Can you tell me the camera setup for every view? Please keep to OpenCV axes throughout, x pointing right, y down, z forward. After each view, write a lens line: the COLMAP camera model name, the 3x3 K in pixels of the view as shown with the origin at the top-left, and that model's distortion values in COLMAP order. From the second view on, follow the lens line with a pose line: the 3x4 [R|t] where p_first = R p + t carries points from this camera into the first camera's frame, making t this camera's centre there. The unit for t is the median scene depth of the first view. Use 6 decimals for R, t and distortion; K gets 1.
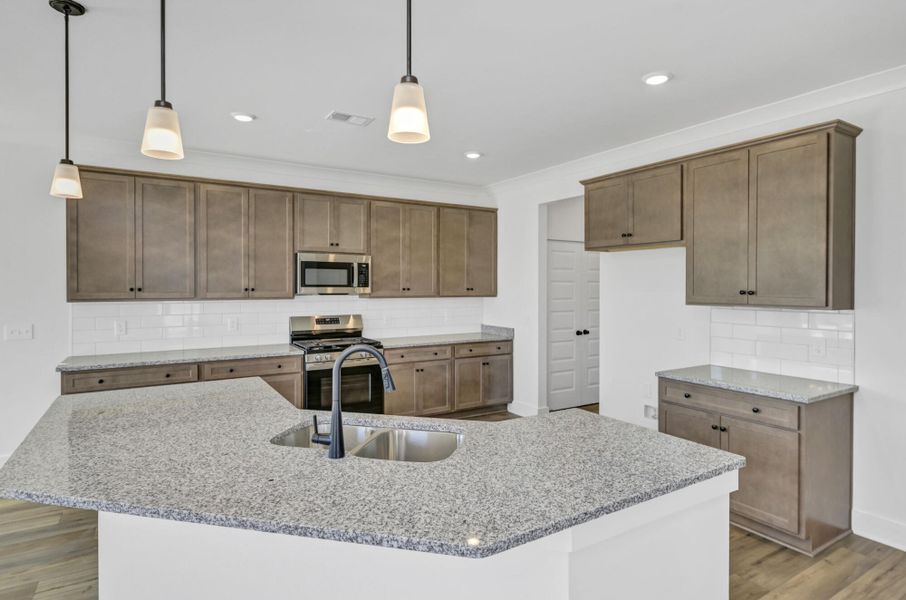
lens RADIAL K [[486.3, 0, 455.3], [0, 486.3, 291.5], [0, 0, 1]] dist [0.004101, -0.000344]
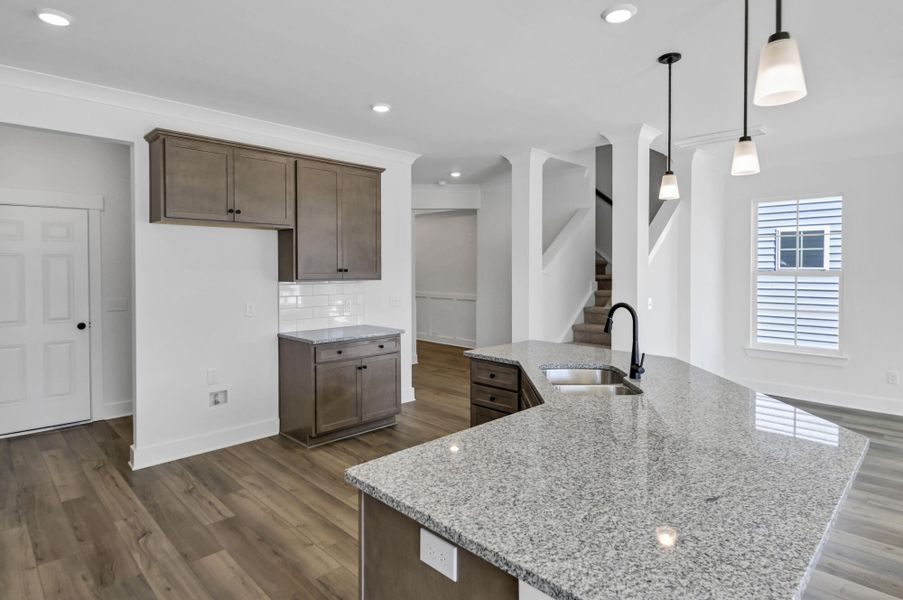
lens RADIAL K [[494.1, 0, 460.8], [0, 494.1, 274.7], [0, 0, 1]] dist [0.001769, 0.000062]
pose [[-0.233533, -0.013863, 0.972250, -0.595260], [0.013198, 0.999761, 0.017425, -0.003847], [-0.972259, 0.016901, -0.233294, 0.699330]]
